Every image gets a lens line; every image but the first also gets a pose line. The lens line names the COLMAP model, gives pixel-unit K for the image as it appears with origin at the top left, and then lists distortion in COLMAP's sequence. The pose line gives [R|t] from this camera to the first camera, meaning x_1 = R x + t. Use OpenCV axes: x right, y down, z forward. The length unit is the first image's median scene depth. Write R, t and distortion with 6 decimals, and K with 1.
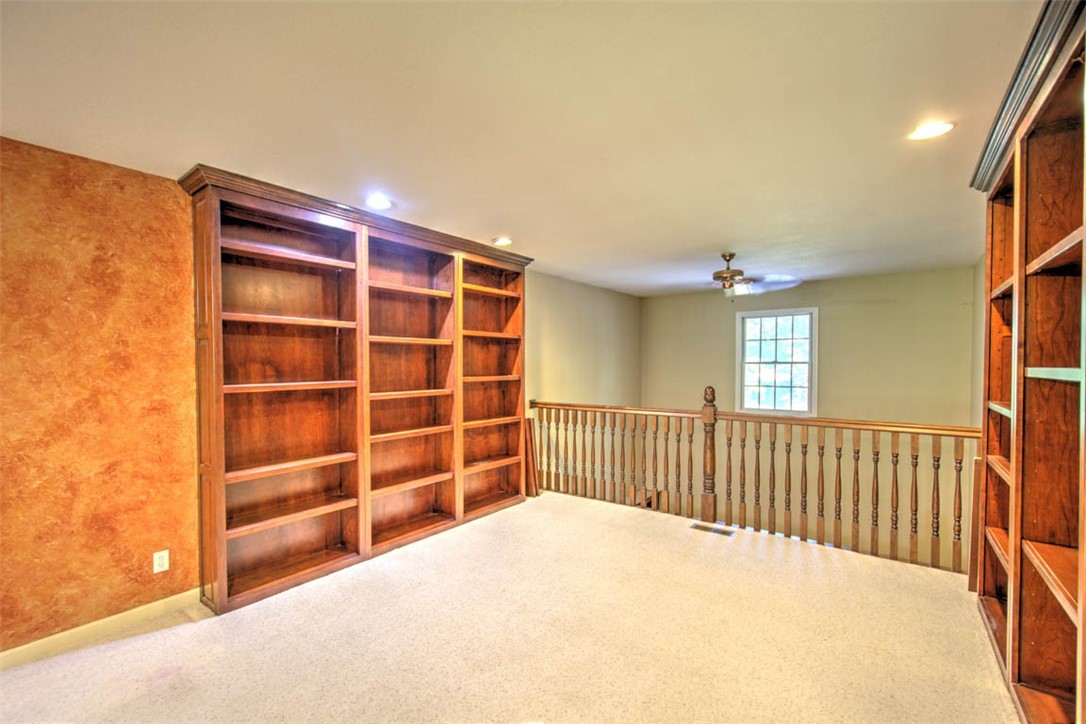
lens RADIAL K [[465.8, 0, 540.4], [0, 465.8, 375.5], [0, 0, 1]] dist [-0.002839, -0.000286]
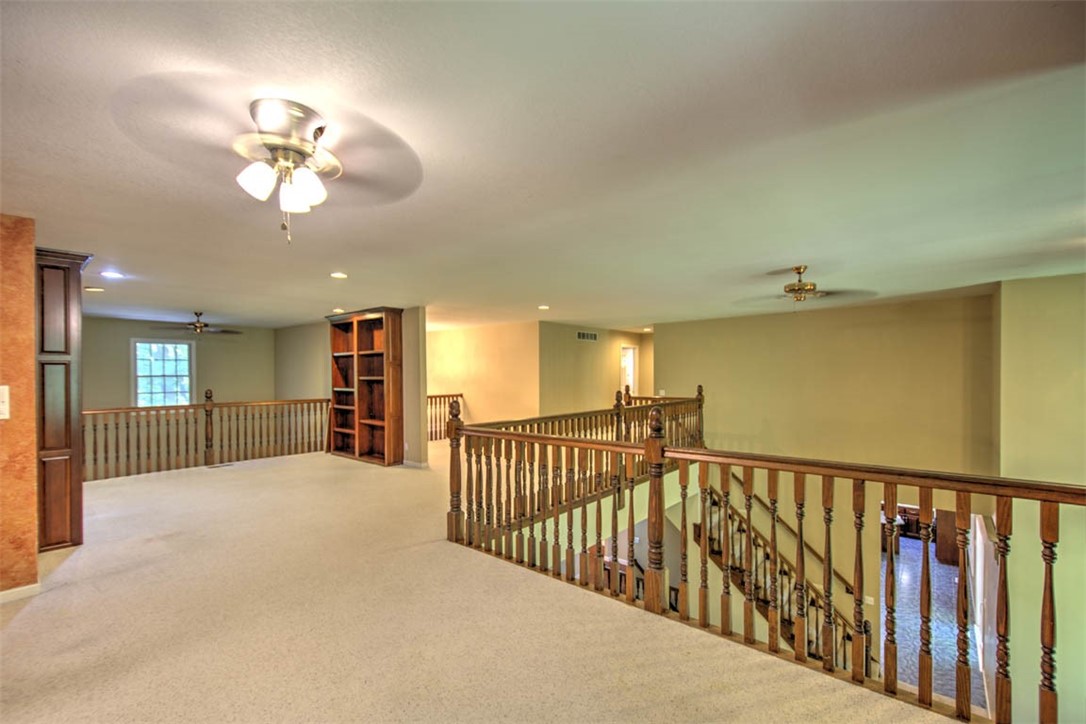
lens RADIAL K [[465.8, 0, 540.4], [0, 465.8, 375.5], [0, 0, 1]] dist [-0.002839, -0.000286]
pose [[0.062277, 0.002987, 0.998054, -1.397285], [0.028764, 0.999575, -0.004787, 0.017003], [-0.997644, 0.029006, 0.062164, -0.391304]]
